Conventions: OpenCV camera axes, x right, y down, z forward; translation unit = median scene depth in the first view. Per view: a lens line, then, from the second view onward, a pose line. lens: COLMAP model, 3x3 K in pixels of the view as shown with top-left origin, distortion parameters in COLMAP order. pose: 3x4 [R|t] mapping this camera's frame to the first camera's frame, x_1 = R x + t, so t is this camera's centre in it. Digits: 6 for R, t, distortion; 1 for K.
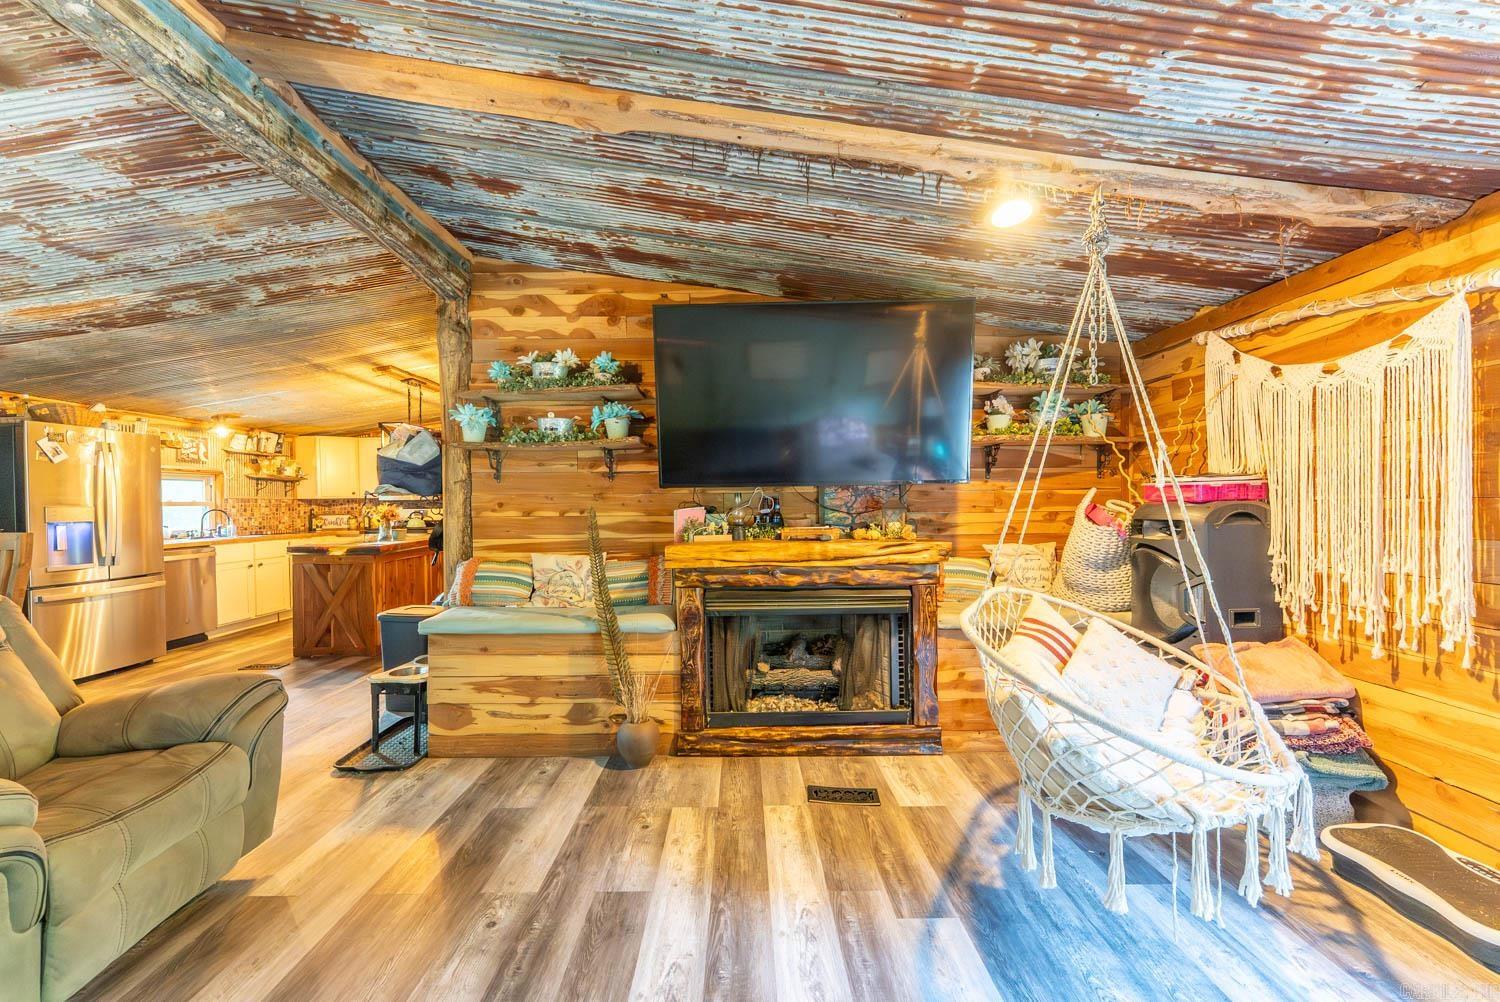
lens RADIAL K [[599.9, 0, 748.0], [0, 599.9, 504.0], [0, 0, 1]] dist [-0.000768, -0.000398]
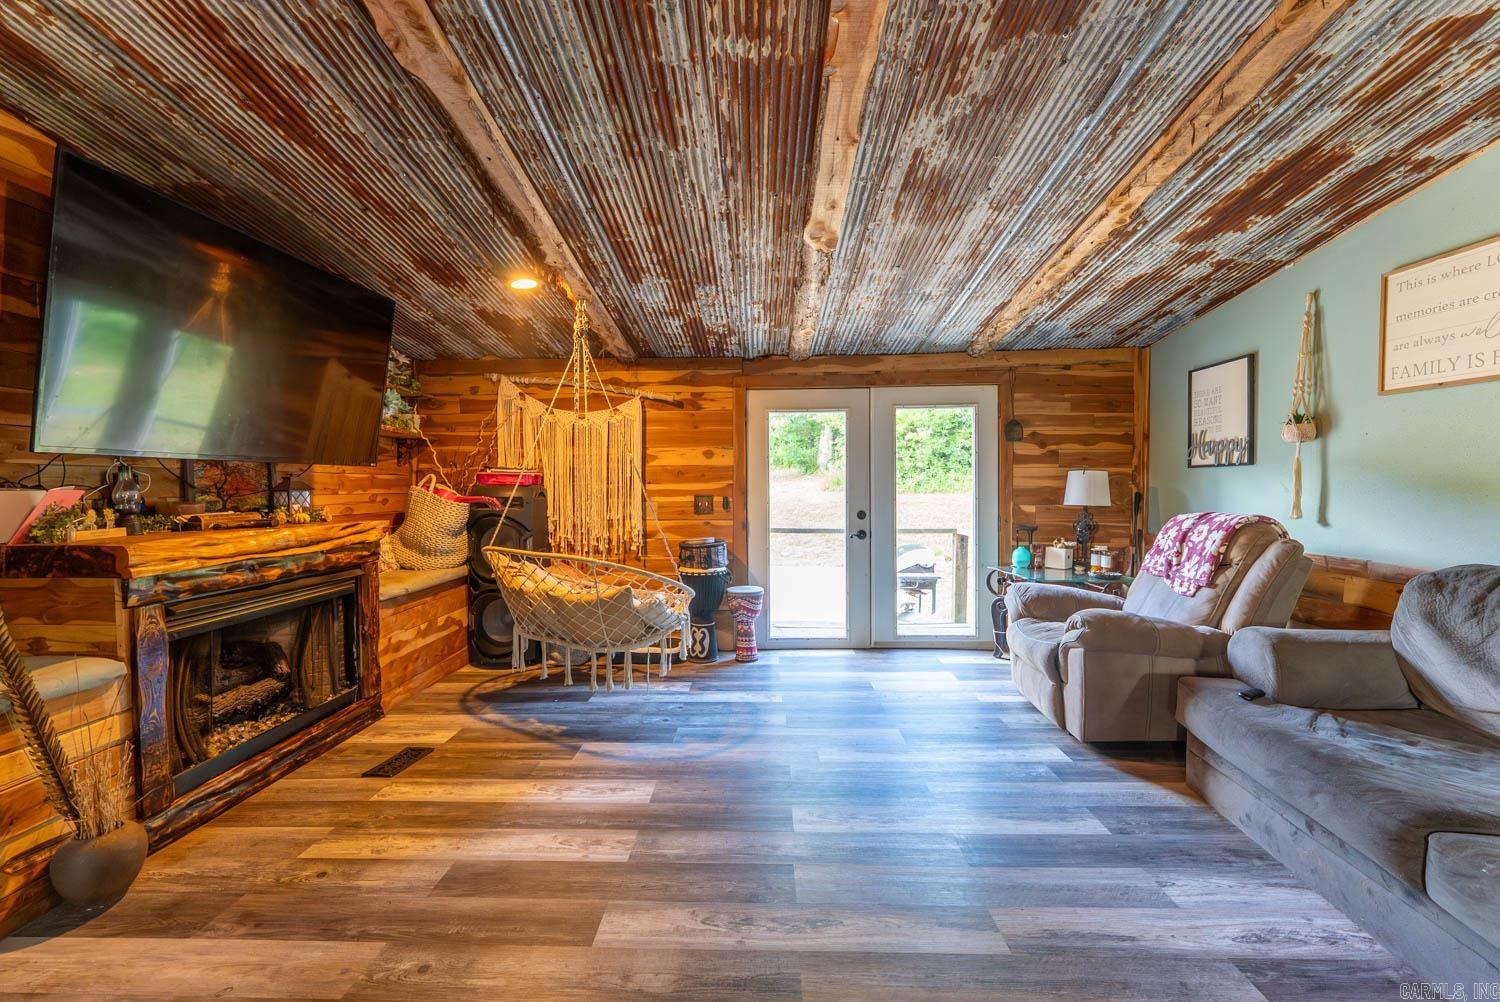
lens RADIAL K [[599.9, 0, 748.0], [0, 599.9, 504.0], [0, 0, 1]] dist [-0.000768, -0.000398]
pose [[0.050990, -0.020550, 0.998488, -0.797240], [0.002690, 0.999787, 0.020440, 0.015137], [-0.998696, 0.001644, 0.051035, 0.317267]]
